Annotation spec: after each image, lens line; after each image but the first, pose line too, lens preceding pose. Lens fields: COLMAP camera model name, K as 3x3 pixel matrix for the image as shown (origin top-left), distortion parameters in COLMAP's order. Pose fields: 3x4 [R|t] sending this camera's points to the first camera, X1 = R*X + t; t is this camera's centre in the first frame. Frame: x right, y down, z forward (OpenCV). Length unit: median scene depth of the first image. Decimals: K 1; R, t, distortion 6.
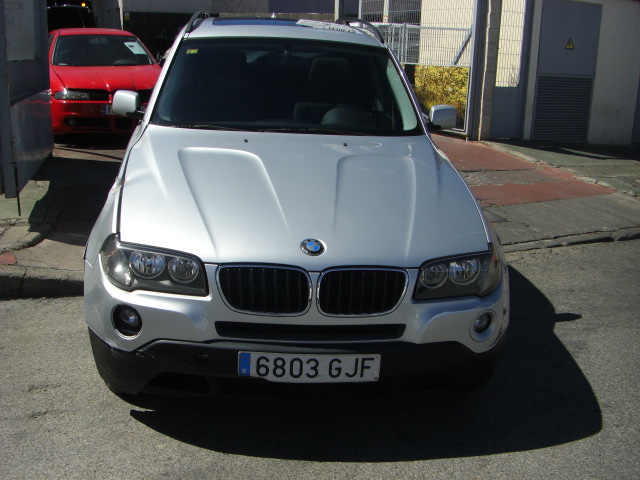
lens RADIAL K [[724.8, 0, 304.1], [0, 724.8, 288.3], [0, 0, 1]] dist [-0.191361, 0.121041]
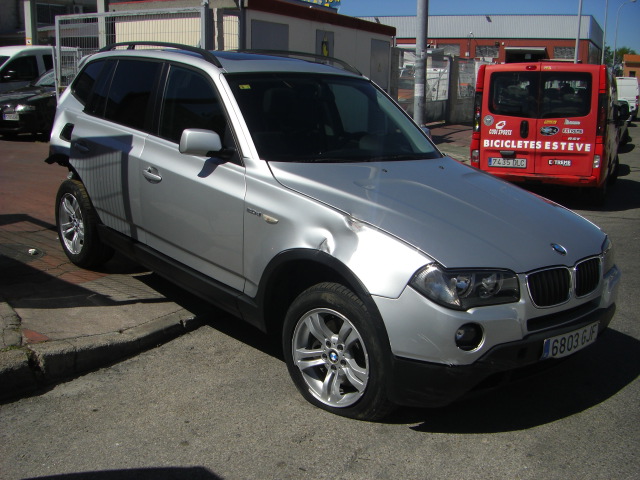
lens RADIAL K [[724.8, 0, 304.1], [0, 724.8, 288.3], [0, 0, 1]] dist [-0.191361, 0.121041]
pose [[0.817094, -0.176259, 0.548899, -1.041605], [0.185928, 0.981809, 0.038500, -0.118300], [-0.545699, 0.070598, 0.835002, 0.198840]]
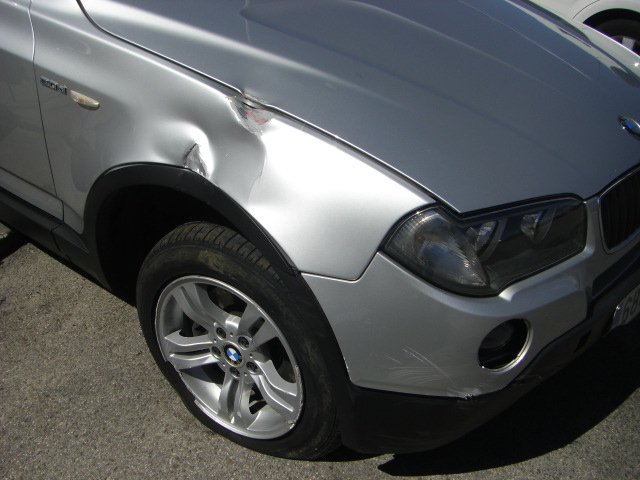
lens RADIAL K [[724.8, 0, 304.1], [0, 724.8, 288.3], [0, 0, 1]] dist [-0.191361, 0.121041]
pose [[0.707934, -0.410334, 0.574853, -0.651023], [0.242286, 0.905621, 0.348063, -0.222539], [-0.663421, -0.107127, 0.740538, 0.683566]]
